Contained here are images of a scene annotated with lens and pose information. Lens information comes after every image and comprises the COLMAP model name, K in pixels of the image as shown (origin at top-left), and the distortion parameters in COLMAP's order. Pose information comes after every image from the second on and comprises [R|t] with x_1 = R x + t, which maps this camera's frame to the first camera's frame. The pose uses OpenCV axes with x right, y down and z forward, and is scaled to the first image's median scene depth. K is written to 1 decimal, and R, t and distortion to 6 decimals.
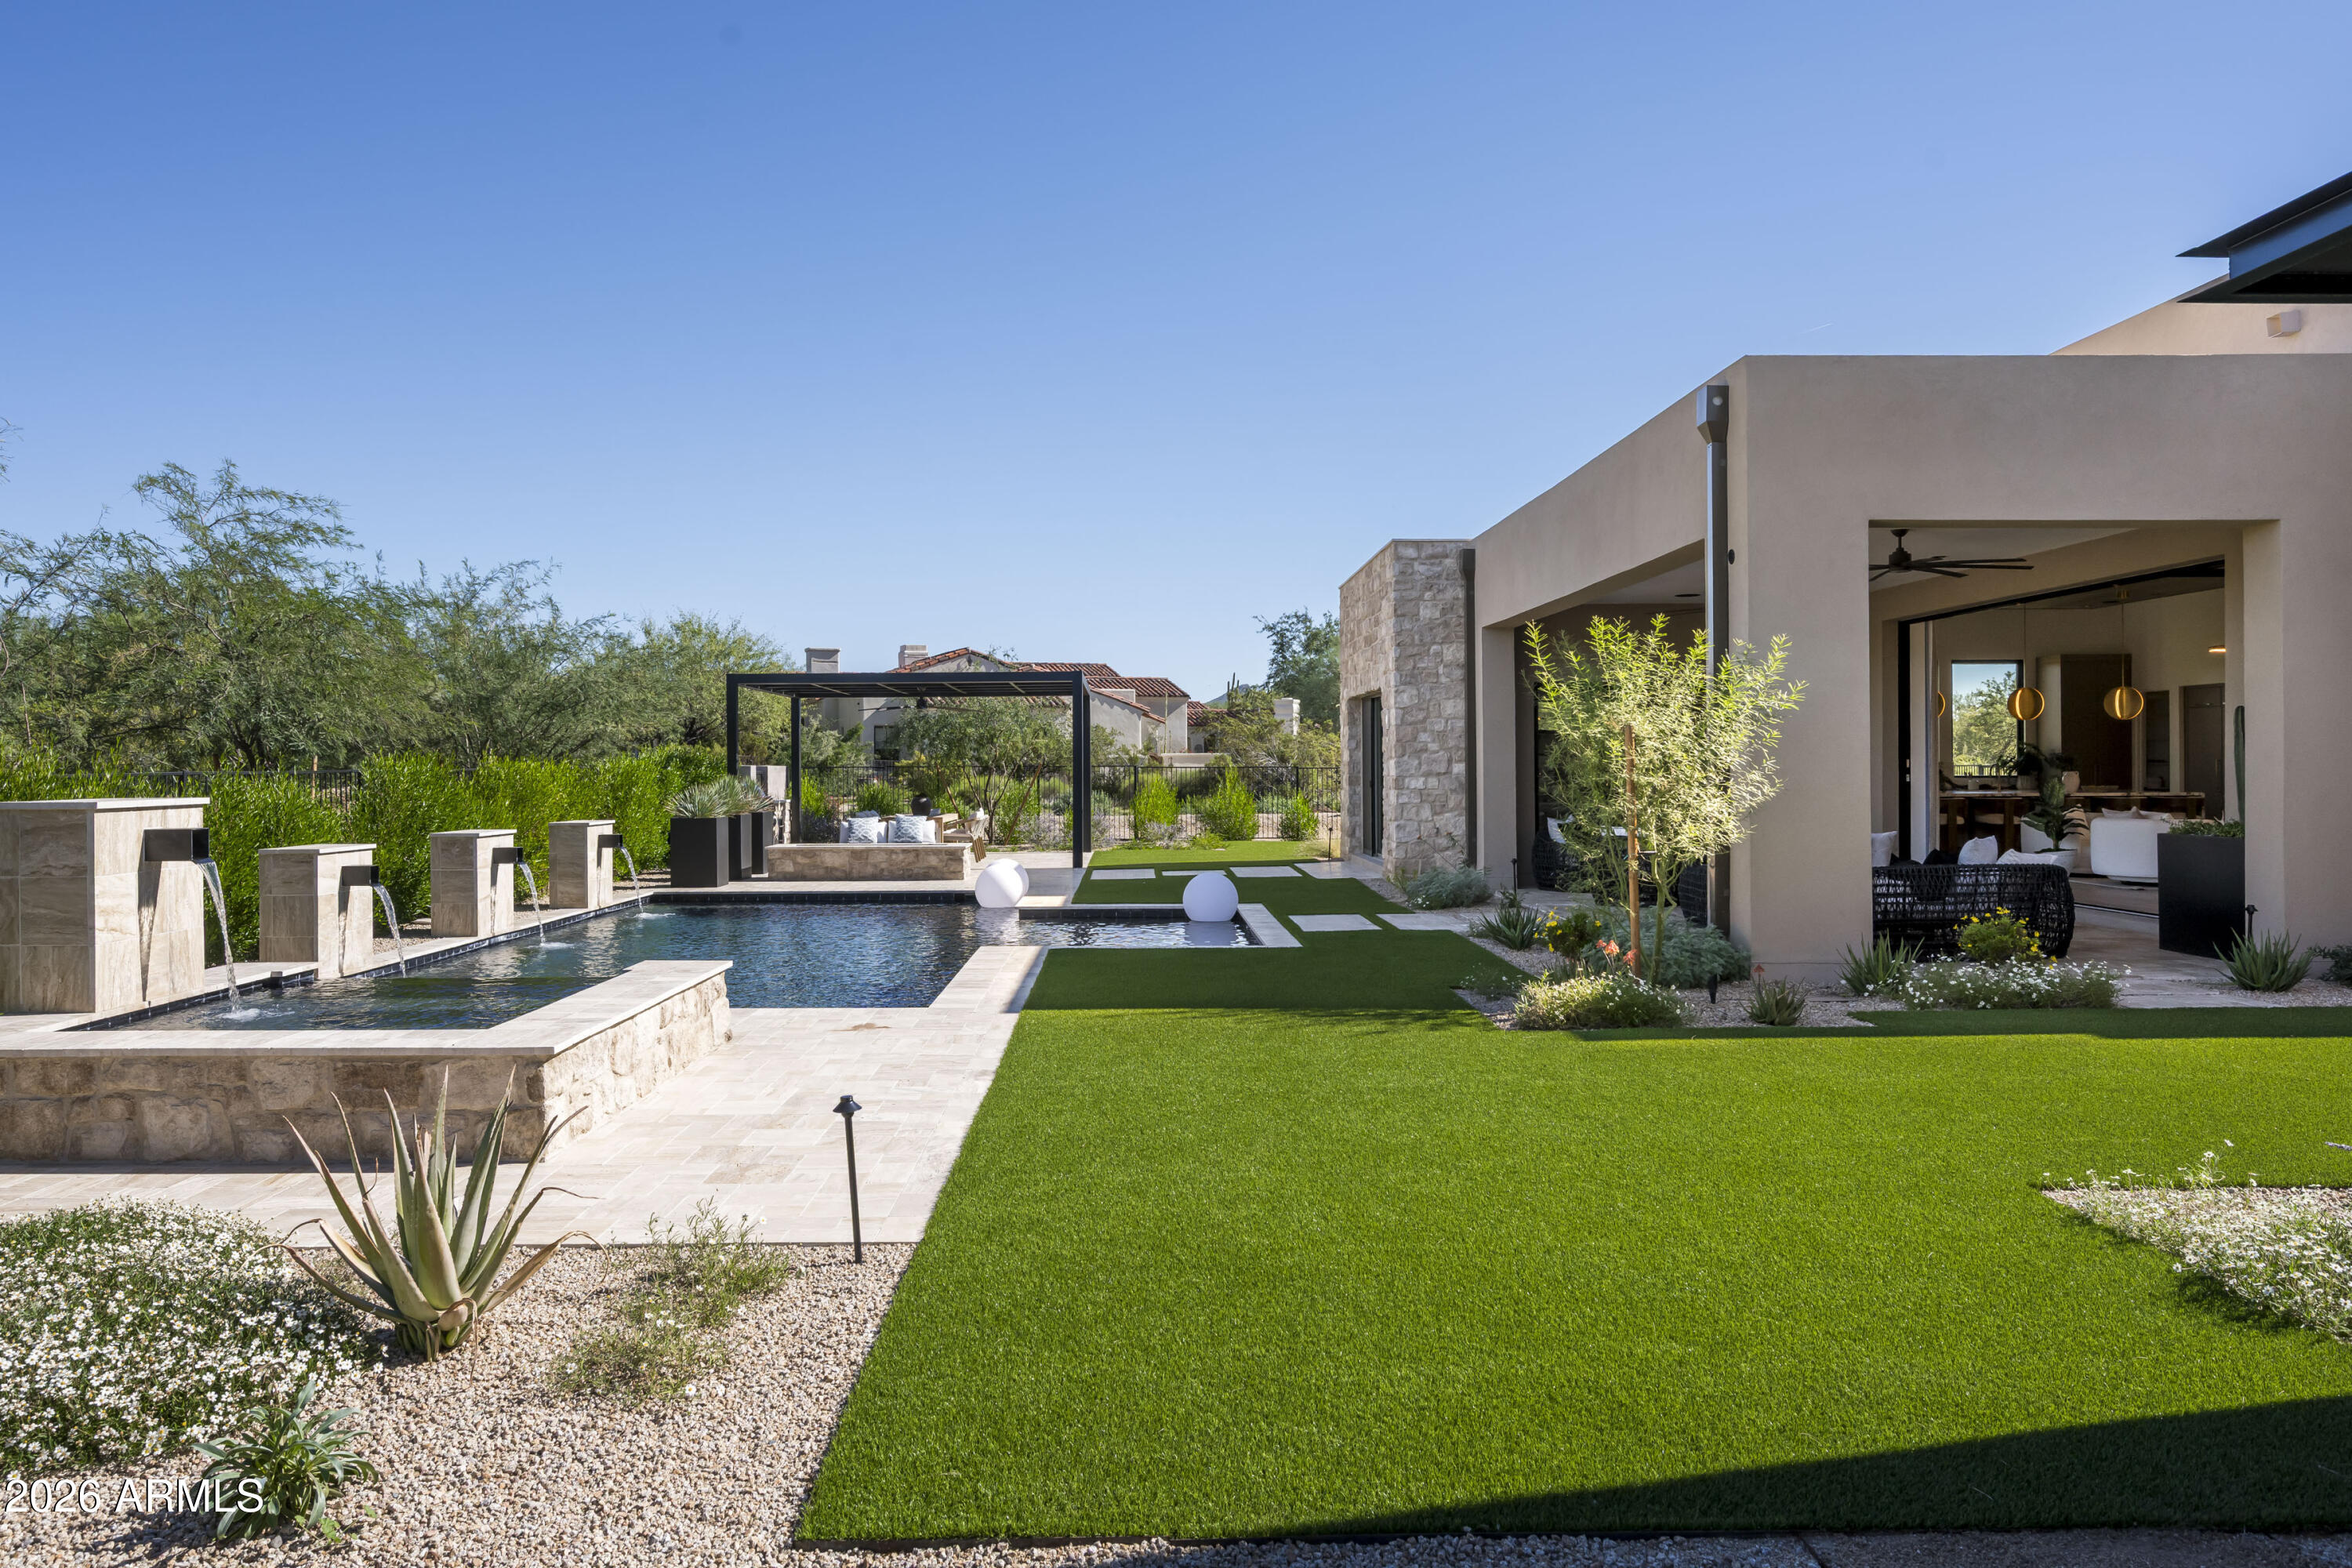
lens RADIAL K [[1499.4, 0, 1091.8], [0, 1499.4, 781.3], [0, 0, 1]] dist [0.002793, -0.002035]
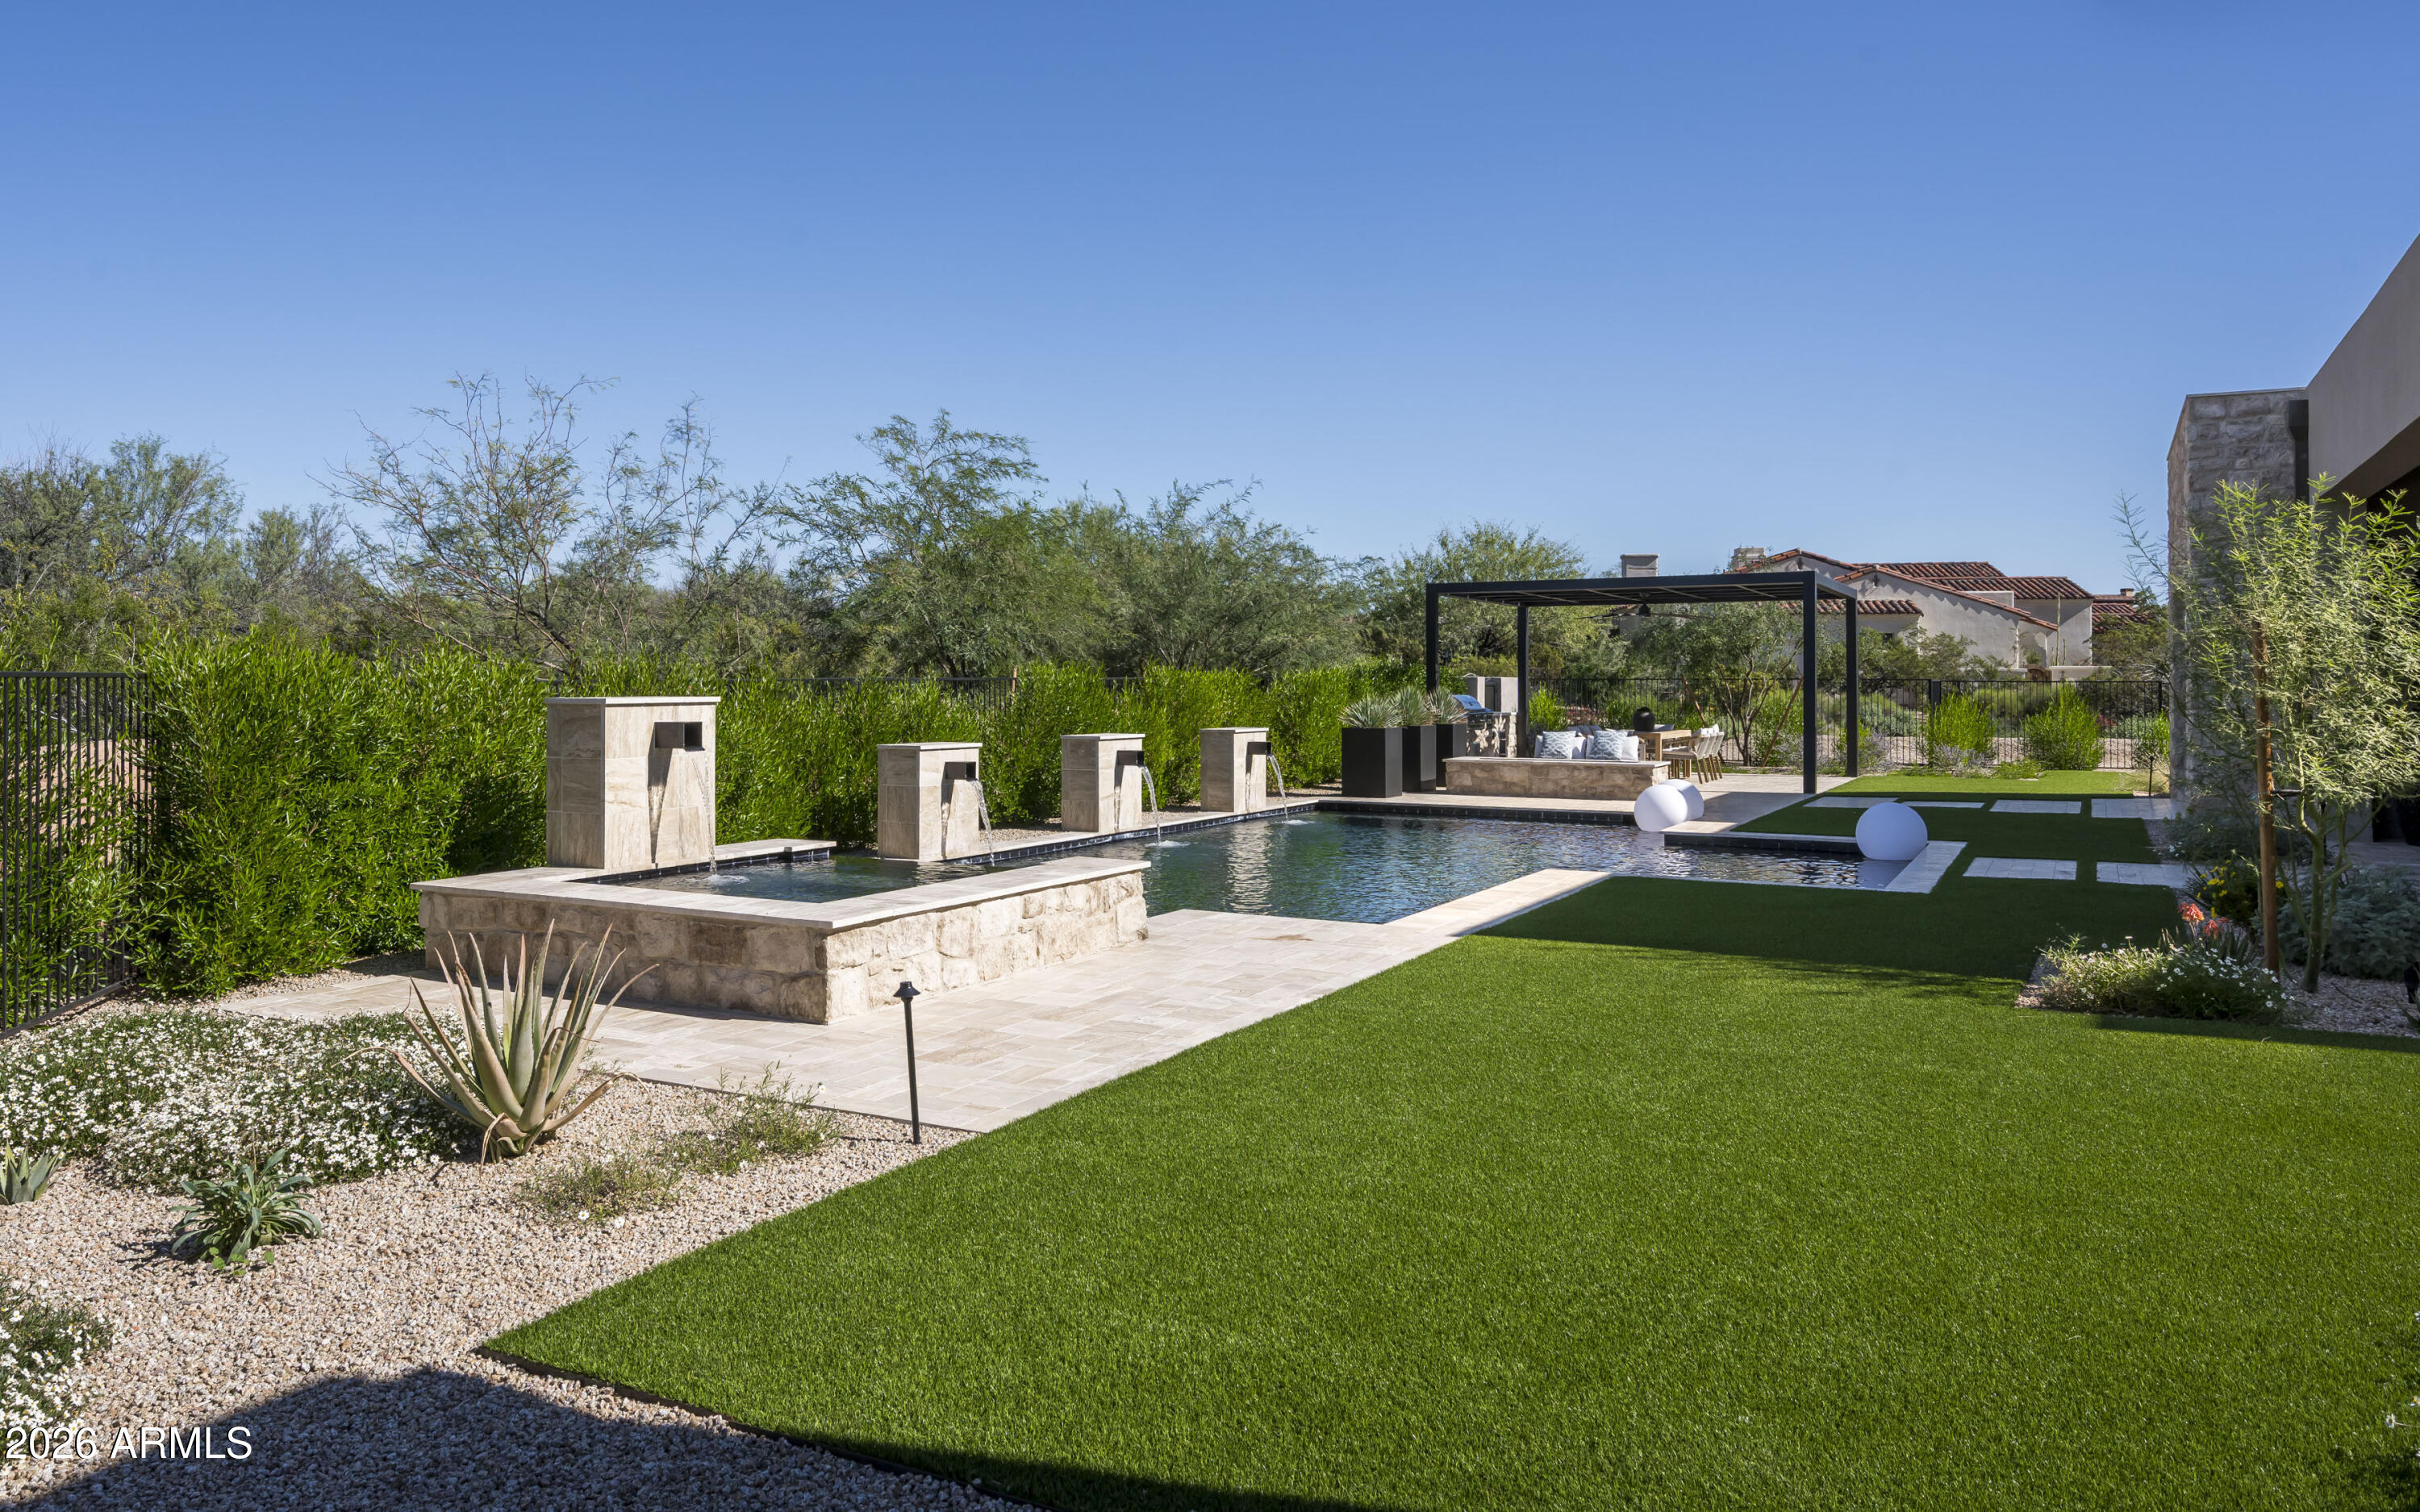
lens RADIAL K [[1540.7, 0, 1167.0], [0, 1540.7, 669.5], [0, 0, 1]] dist [0.004879, -0.002441]
pose [[0.888716, 0.001718, -0.458454, 0.139717], [-0.009097, 0.999862, -0.013886, 0.001318], [0.458367, 0.016511, 0.888610, 0.034540]]
